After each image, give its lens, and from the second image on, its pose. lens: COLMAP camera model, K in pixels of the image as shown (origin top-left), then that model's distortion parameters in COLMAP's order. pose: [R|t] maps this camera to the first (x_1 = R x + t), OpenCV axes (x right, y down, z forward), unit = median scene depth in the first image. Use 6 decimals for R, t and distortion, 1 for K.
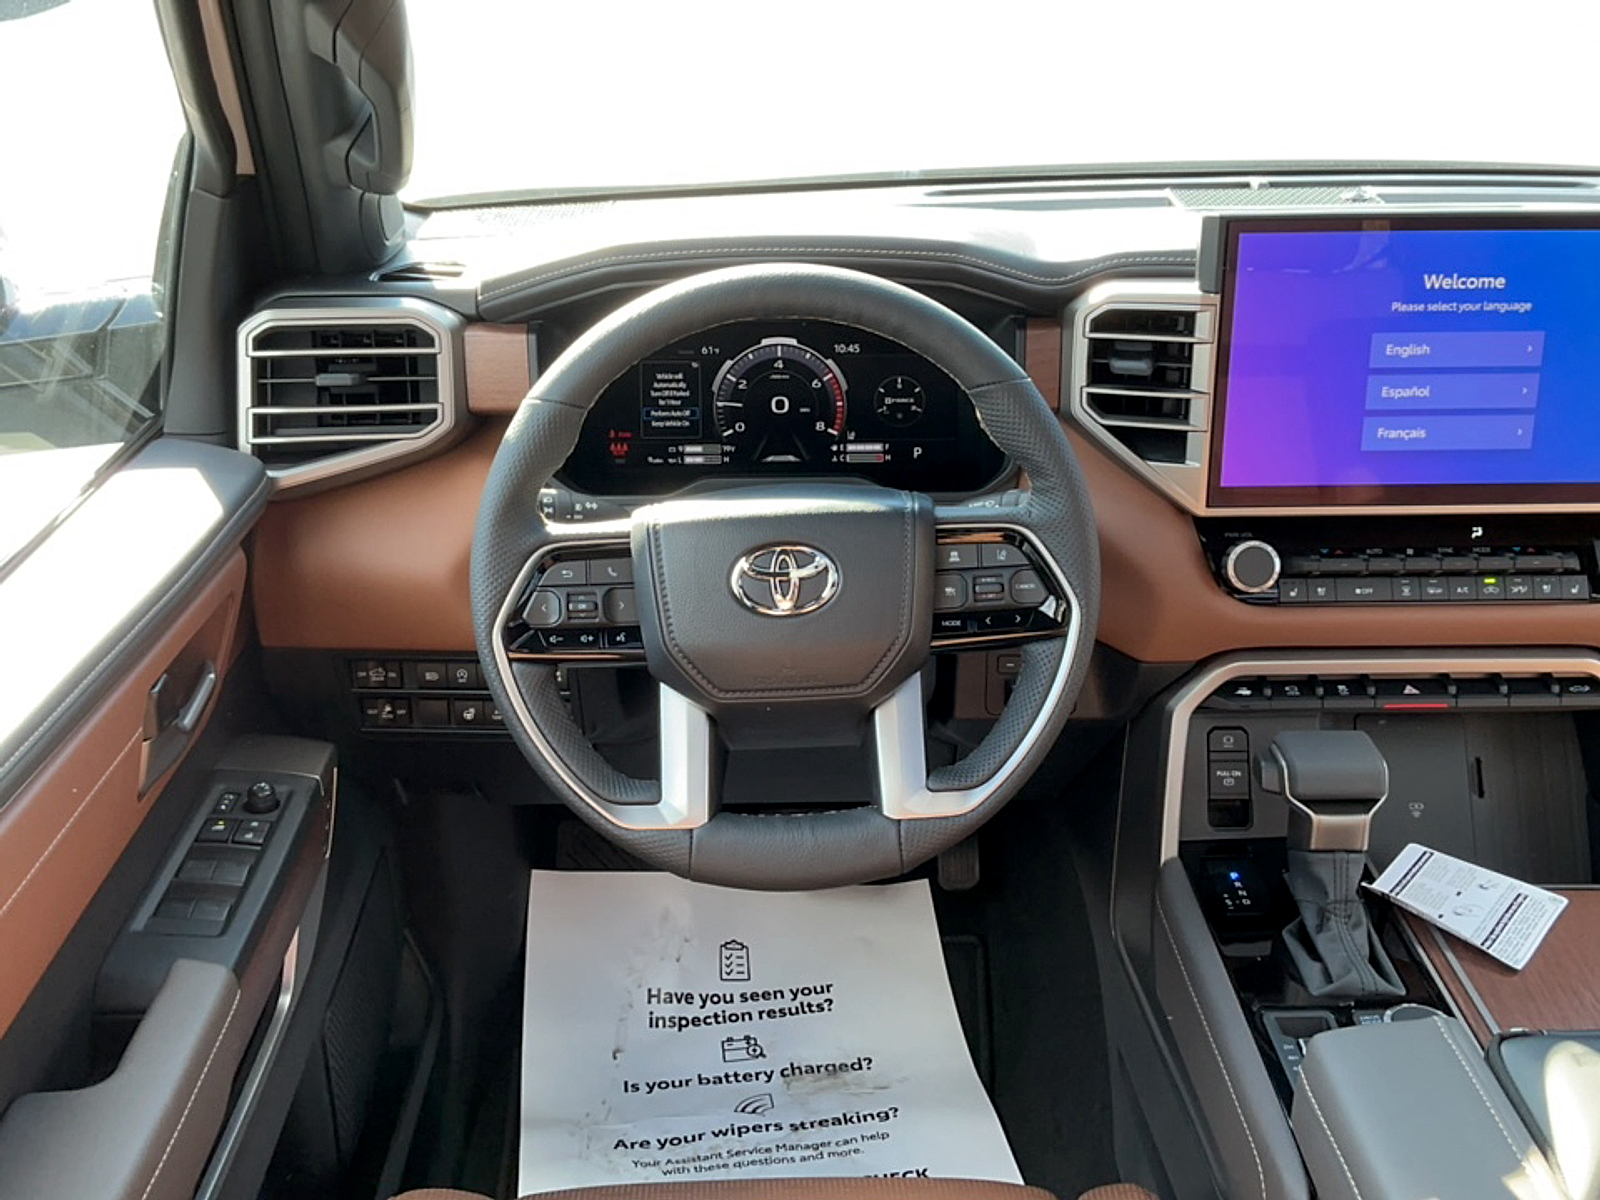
lens RADIAL K [[1708.3, 0, 800.0], [0, 1708.3, 600.0], [0, 0, 1]] dist [0.148958, -0.365714]
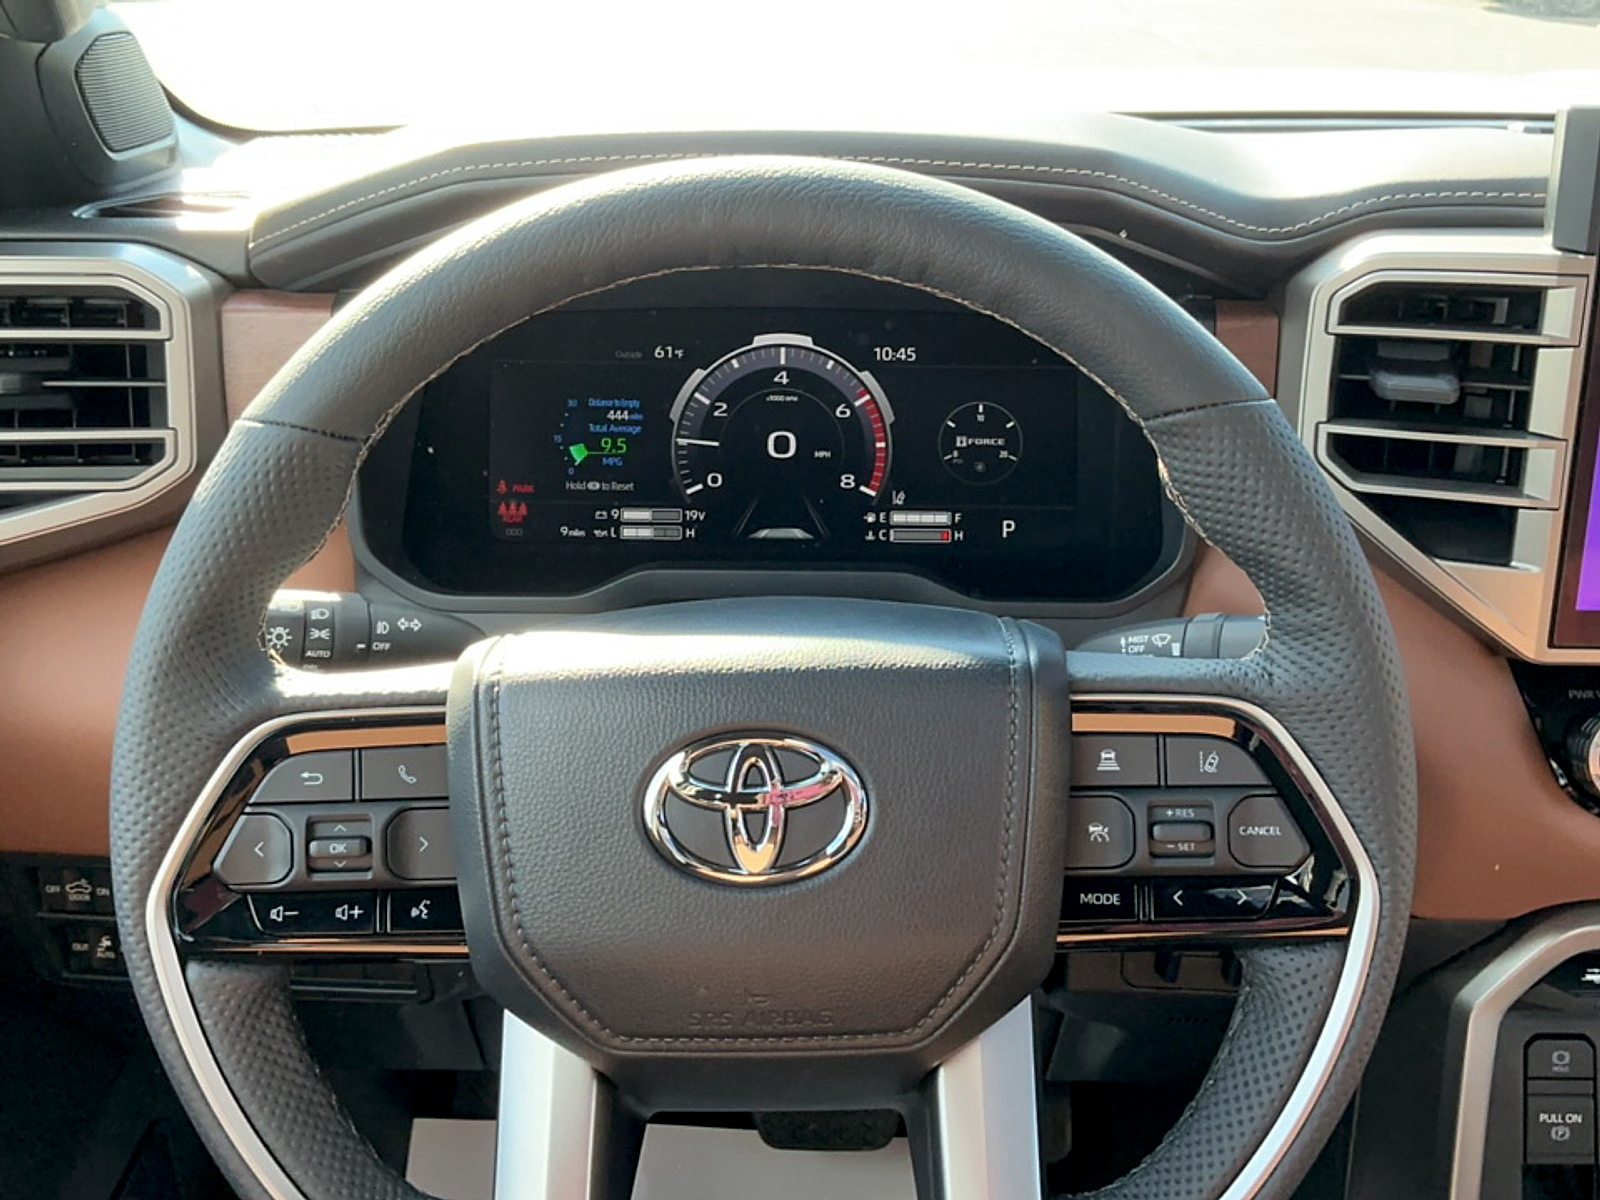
lens RADIAL K [[1708.3, 0, 800.0], [0, 1708.3, 600.0], [0, 0, 1]] dist [0.148958, -0.365714]
pose [[0.999451, 0.023089, -0.023777, 0.011564], [-0.023678, 0.999412, -0.024802, -0.049616], [0.023191, 0.025352, 0.999410, 0.444590]]
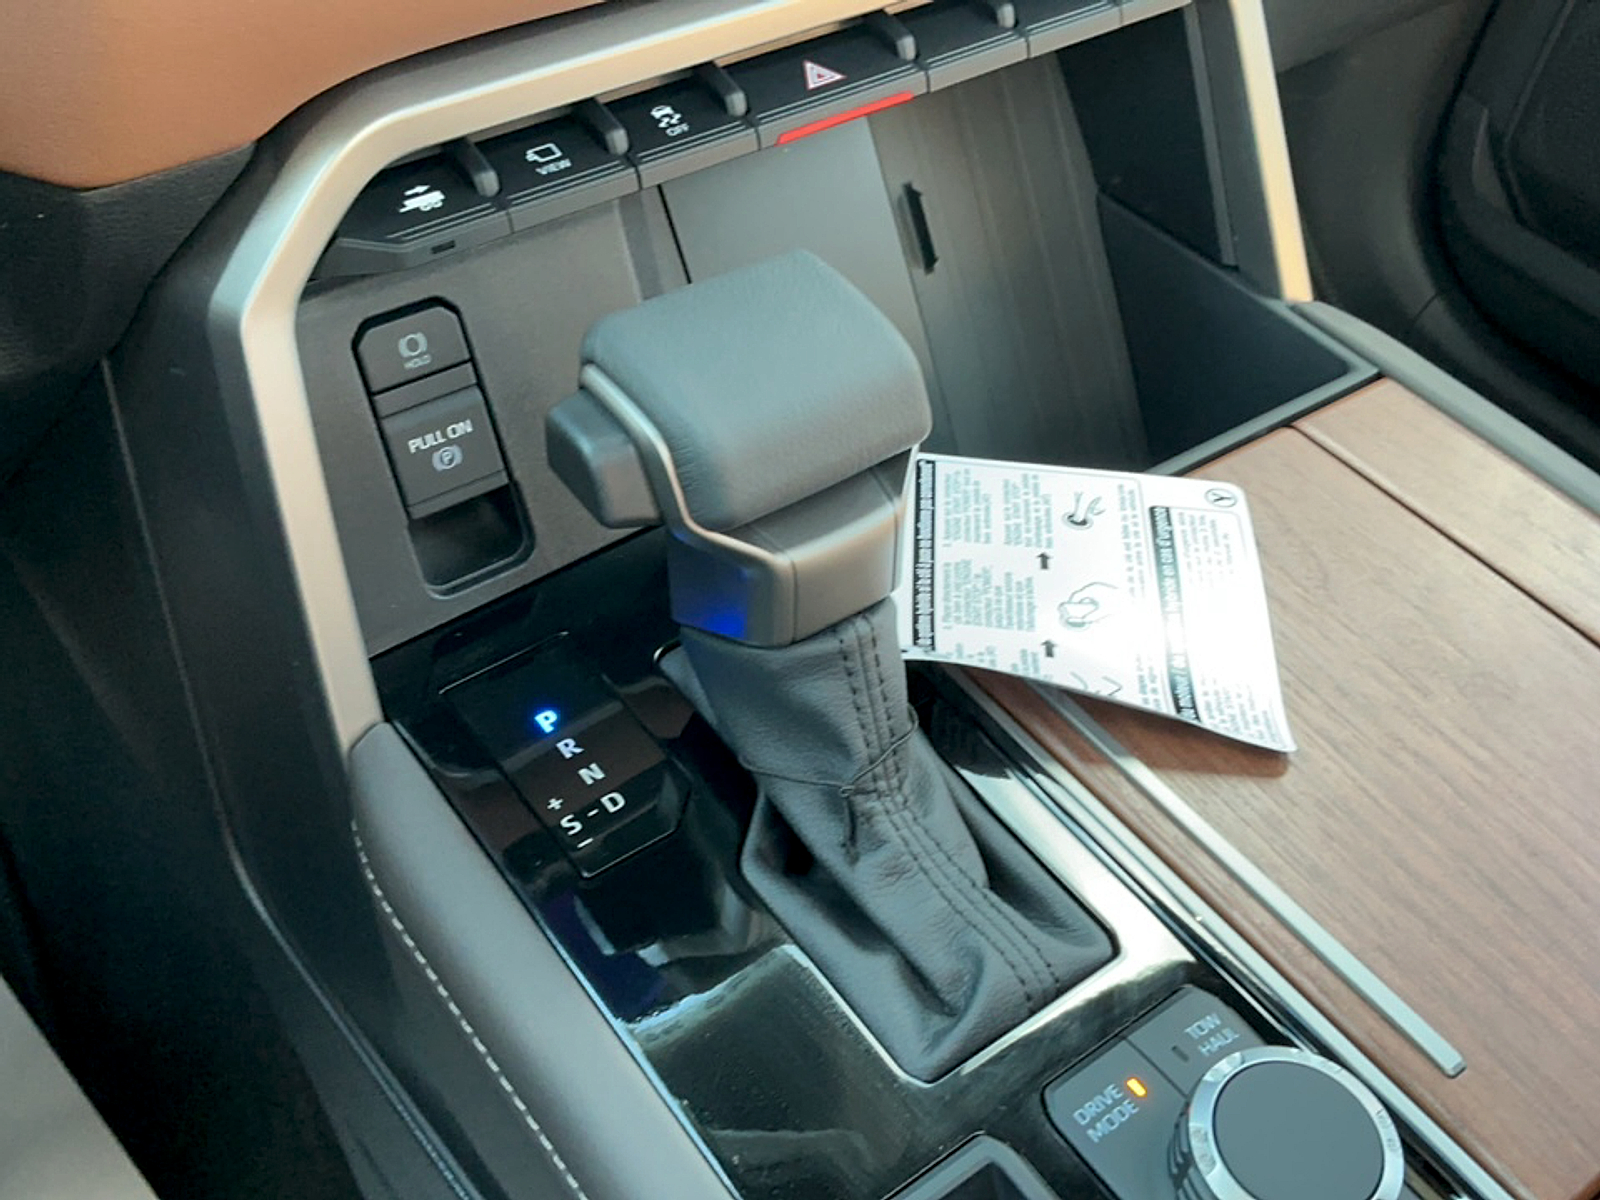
lens RADIAL K [[1708.3, 0, 800.0], [0, 1708.3, 600.0], [0, 0, 1]] dist [0.148958, -0.365714]
pose [[0.815980, -0.371950, 0.442527, 0.145533], [0.176872, 0.889437, 0.421448, -0.005432], [-0.550357, -0.265622, 0.791550, 0.696652]]
